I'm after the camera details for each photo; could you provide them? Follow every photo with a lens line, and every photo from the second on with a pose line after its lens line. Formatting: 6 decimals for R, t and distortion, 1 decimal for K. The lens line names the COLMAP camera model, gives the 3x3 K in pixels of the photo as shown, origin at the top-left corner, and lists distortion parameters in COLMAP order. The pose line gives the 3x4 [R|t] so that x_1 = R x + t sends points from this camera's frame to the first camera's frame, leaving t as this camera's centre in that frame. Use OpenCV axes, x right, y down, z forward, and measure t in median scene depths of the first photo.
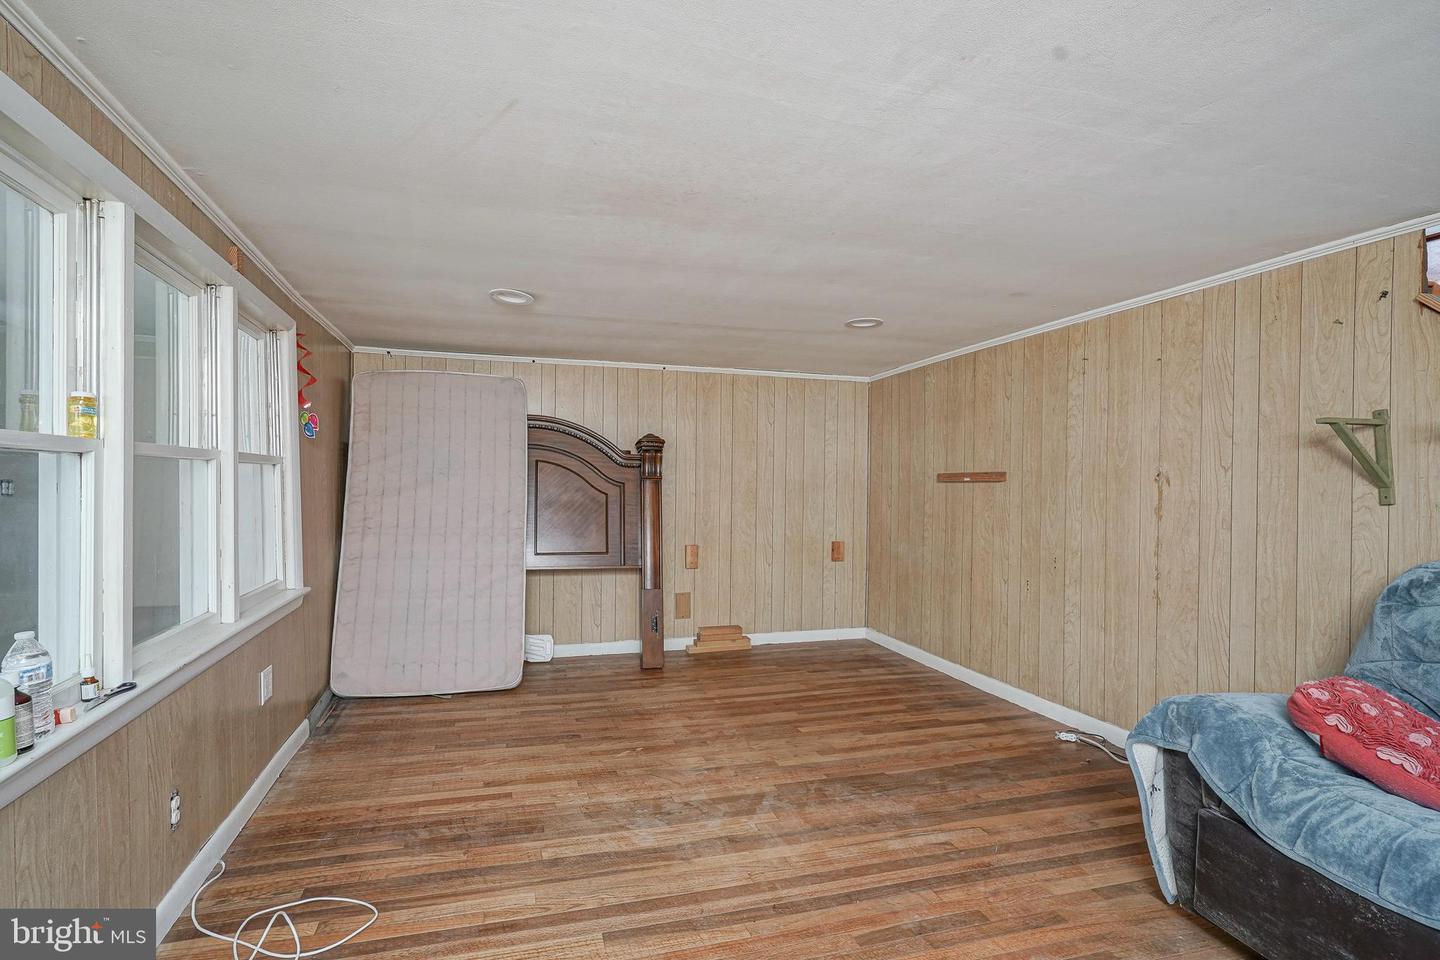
lens RADIAL K [[711.2, 0, 720.0], [0, 711.2, 480.0], [0, 0, 1]] dist [0.001235, 0.002533]
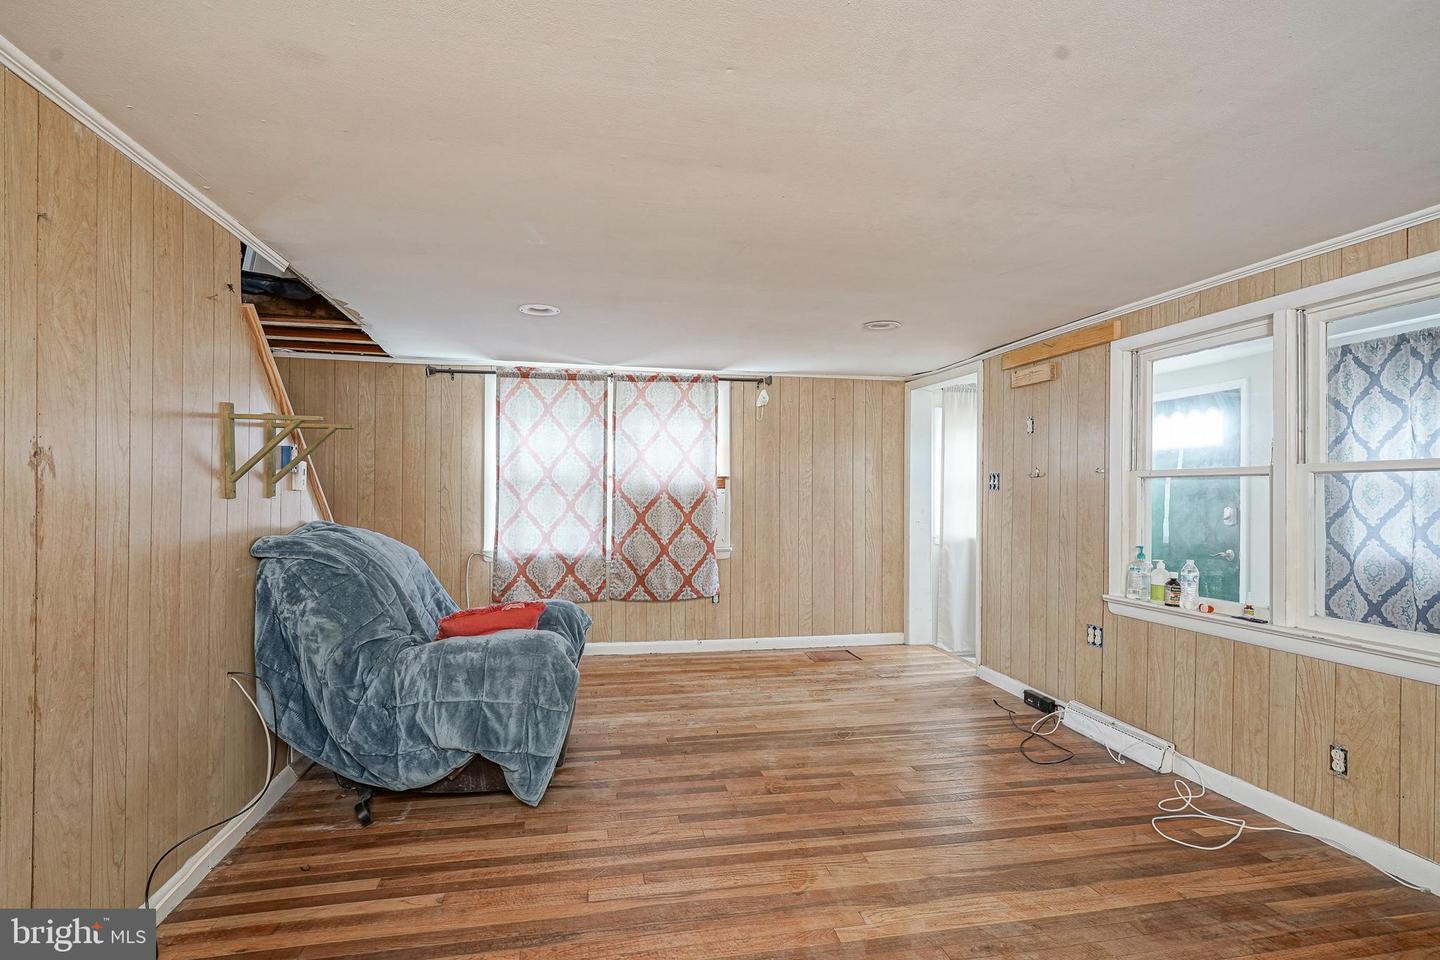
lens RADIAL K [[711.2, 0, 720.0], [0, 711.2, 480.0], [0, 0, 1]] dist [0.001235, 0.002533]
pose [[-0.993274, -0.016748, 0.114572, 0.132391], [-0.018939, 0.999658, -0.018054, 0.014573], [-0.114230, -0.020102, -0.993251, 1.897954]]
